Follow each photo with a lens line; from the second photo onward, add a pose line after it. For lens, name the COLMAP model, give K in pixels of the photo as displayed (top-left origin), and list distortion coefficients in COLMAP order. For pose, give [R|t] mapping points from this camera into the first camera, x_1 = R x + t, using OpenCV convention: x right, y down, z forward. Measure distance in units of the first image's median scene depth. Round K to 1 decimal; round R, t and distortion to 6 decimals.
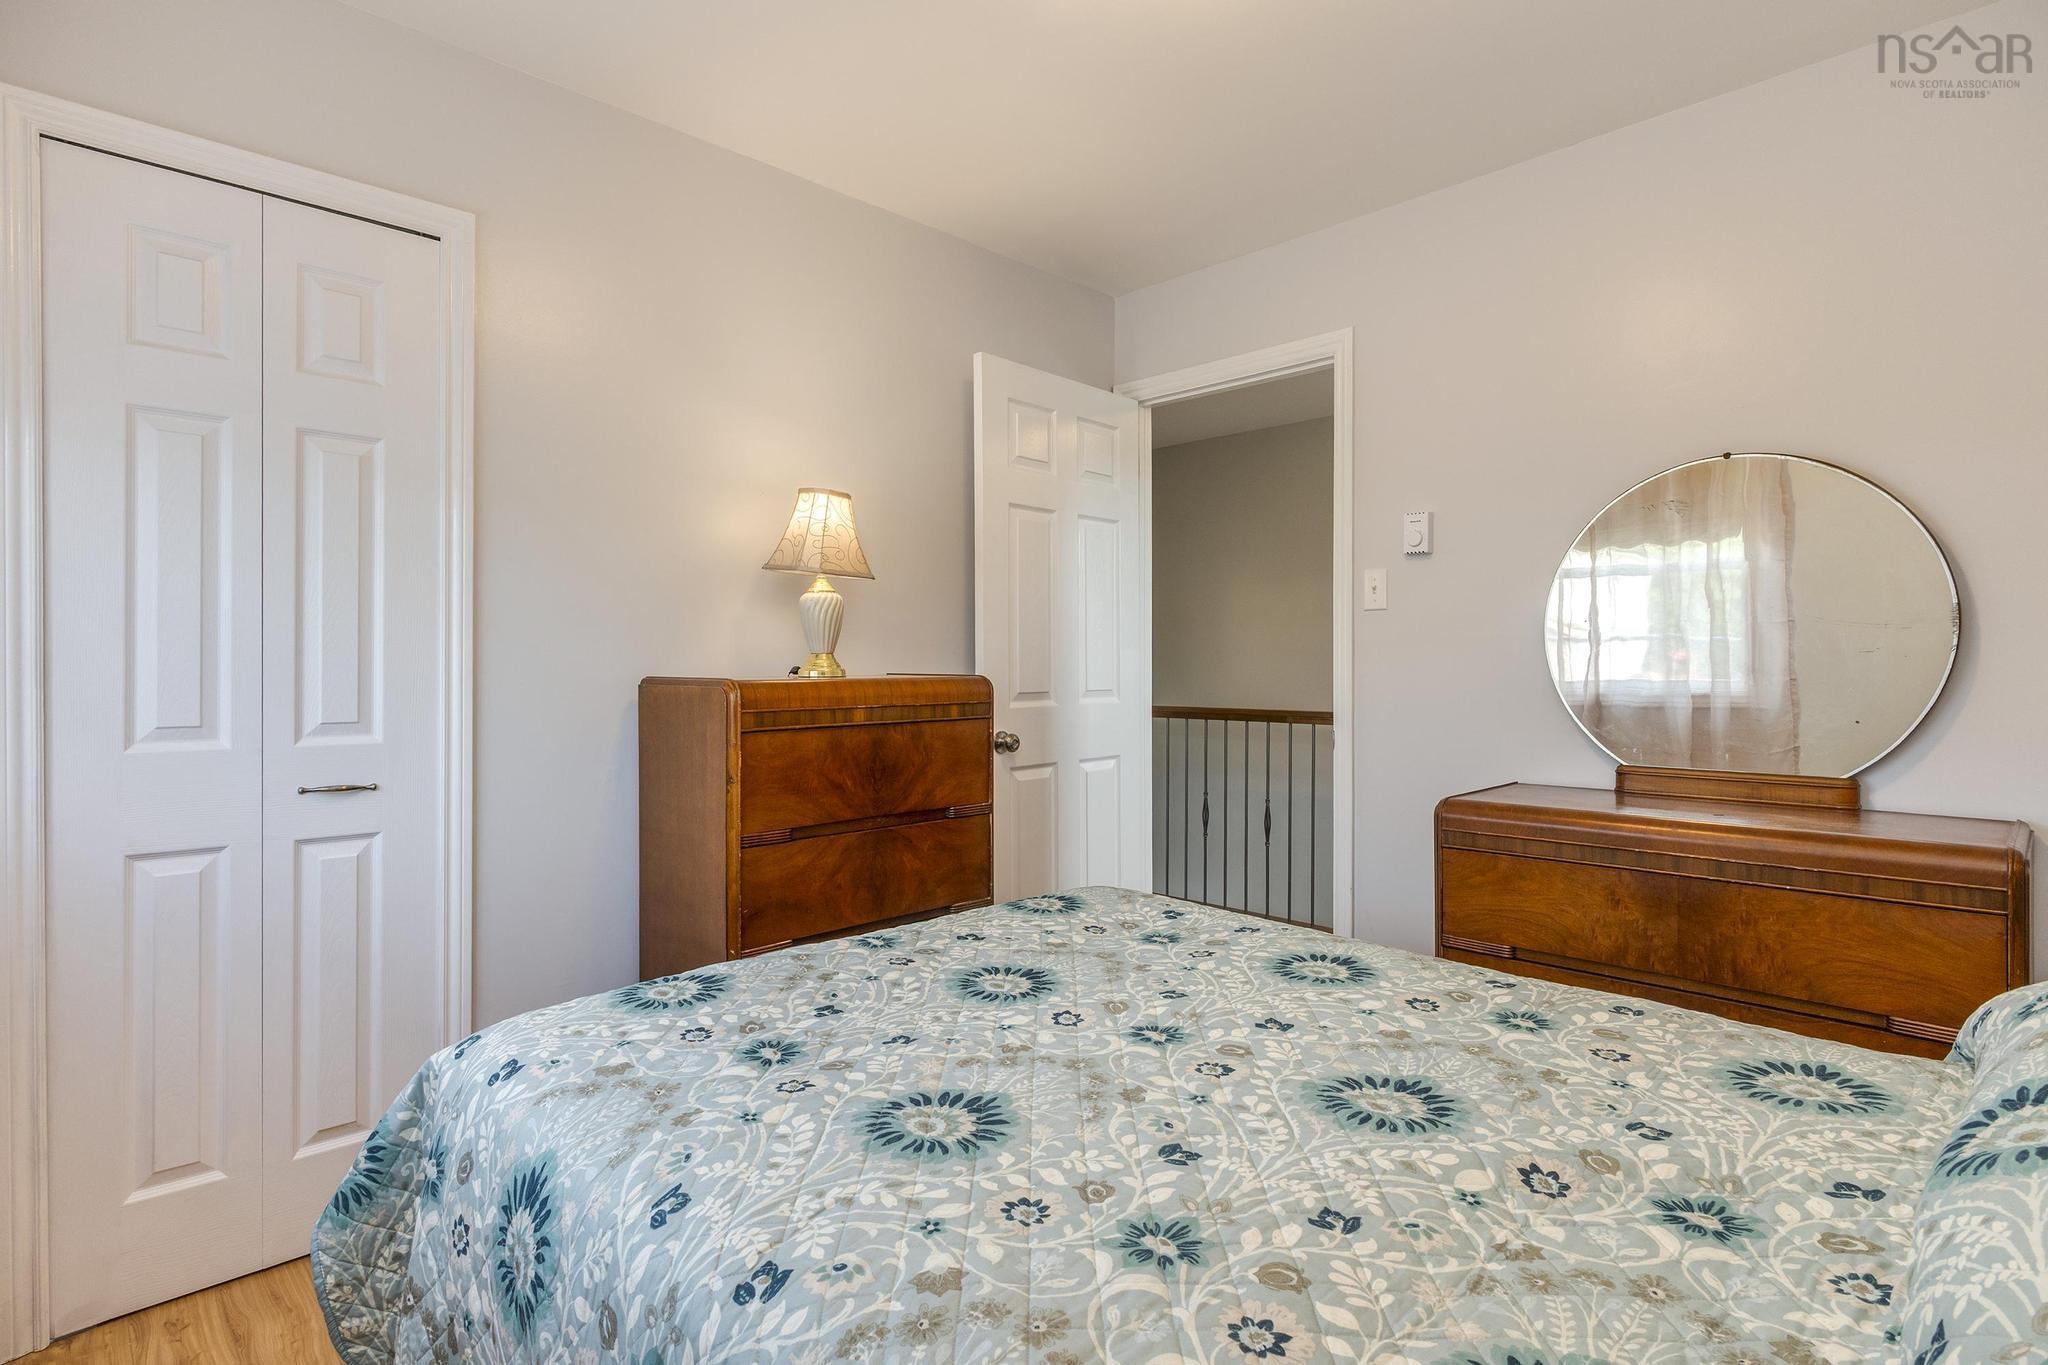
lens RADIAL K [[1014.6, 0, 1033.7], [0, 1014.6, 687.1], [0, 0, 1]] dist [-0.000159, 0.000647]
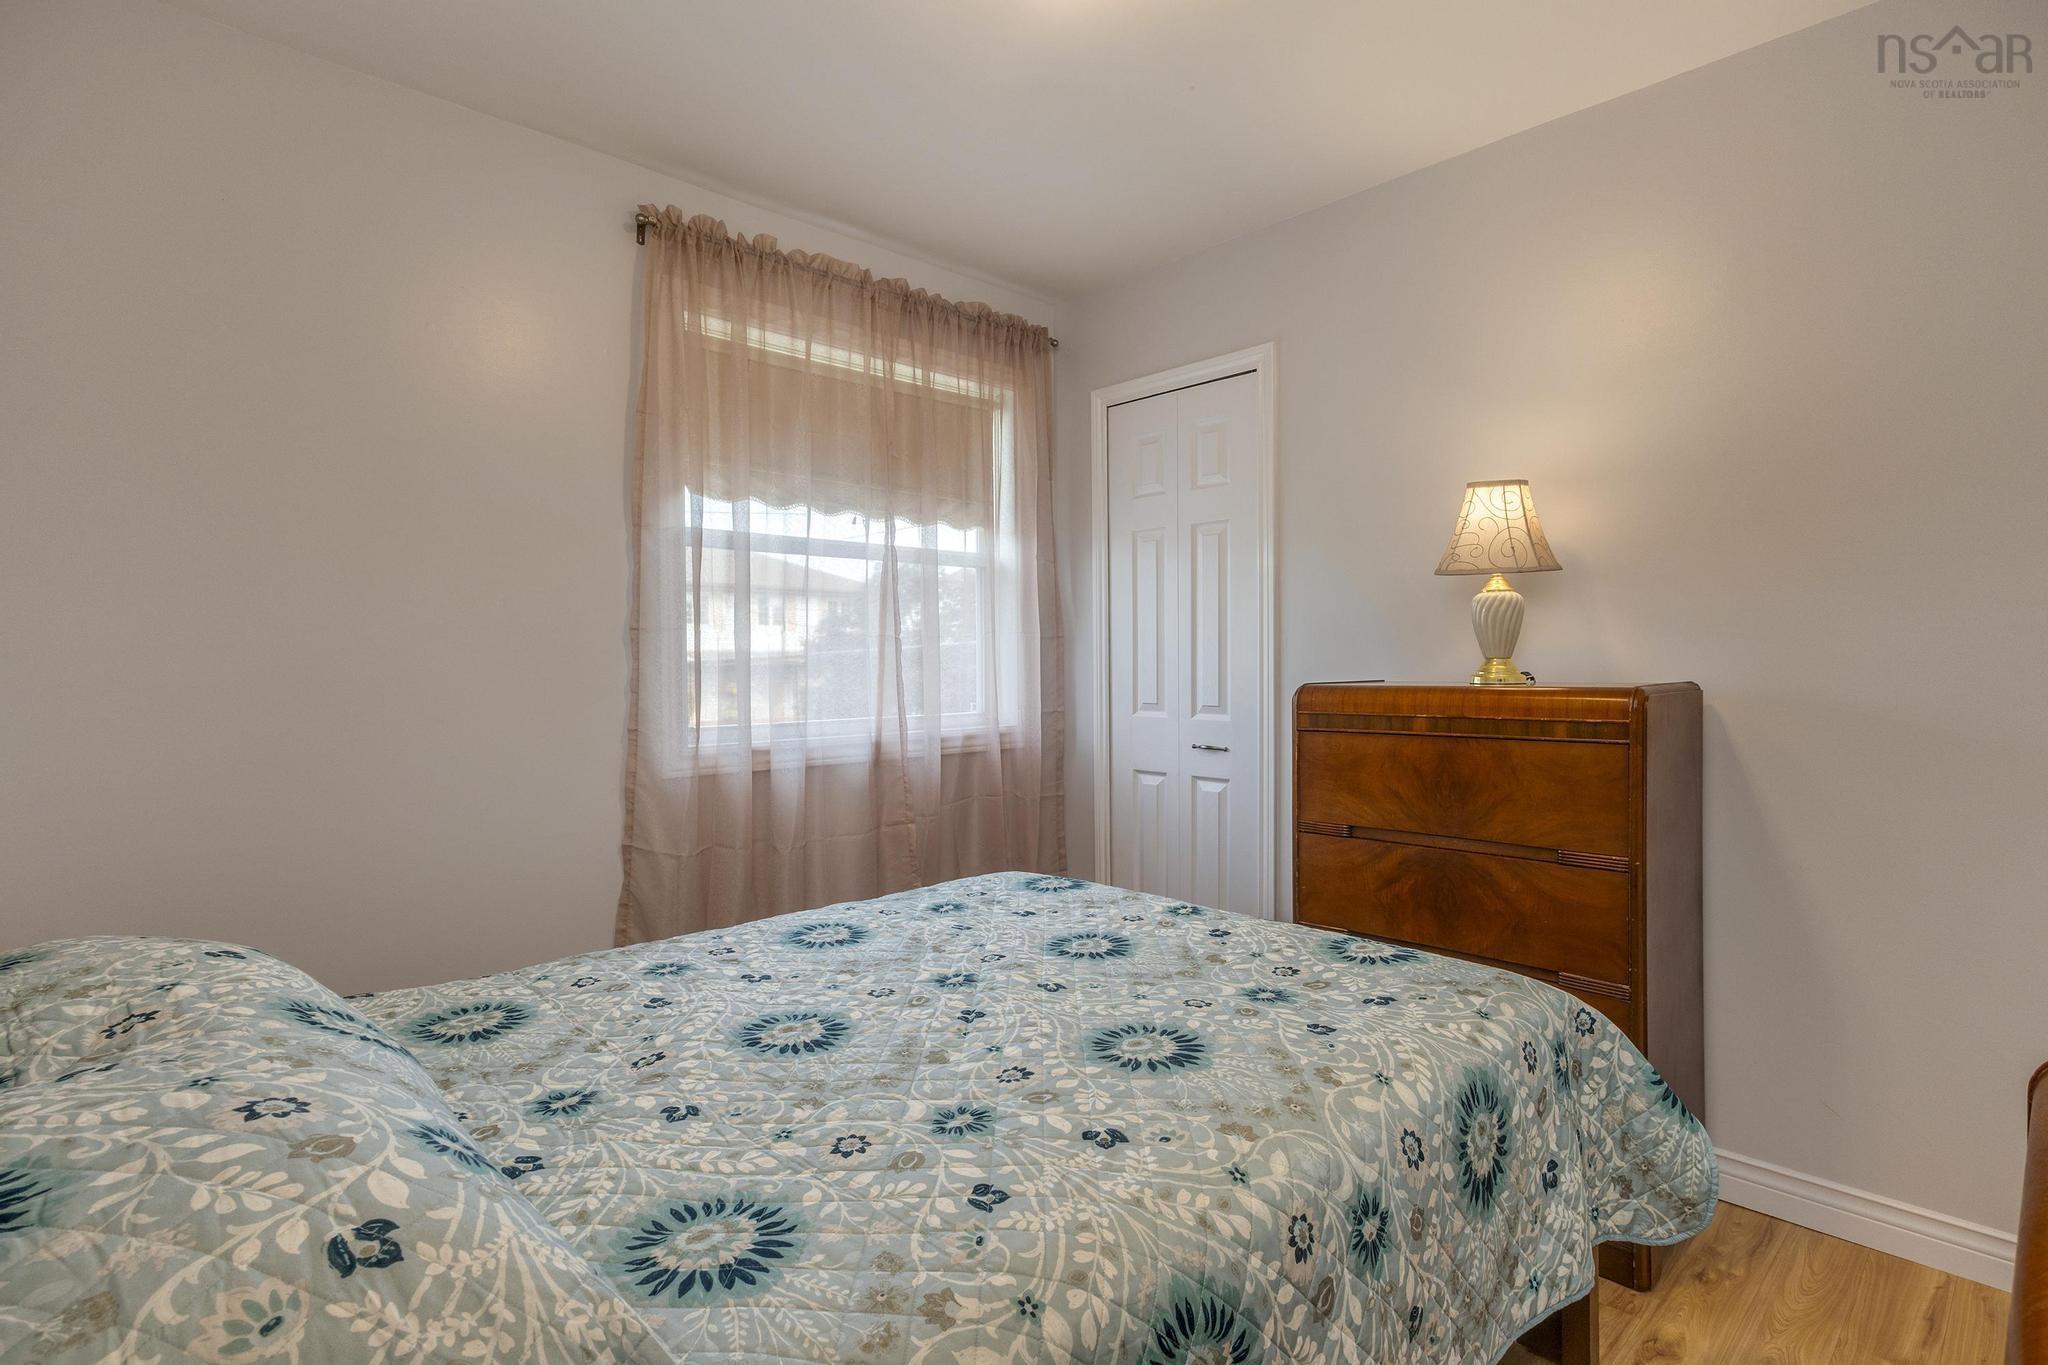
lens RADIAL K [[1001.6, 0, 1028.9], [0, 1001.6, 662.2], [0, 0, 1]] dist [0.001090, 0.000166]
pose [[-0.005506, 0.000069, -0.999985, 0.879693], [-0.011494, 0.999934, 0.000132, -0.030650], [0.999919, 0.011494, -0.005505, 0.715327]]
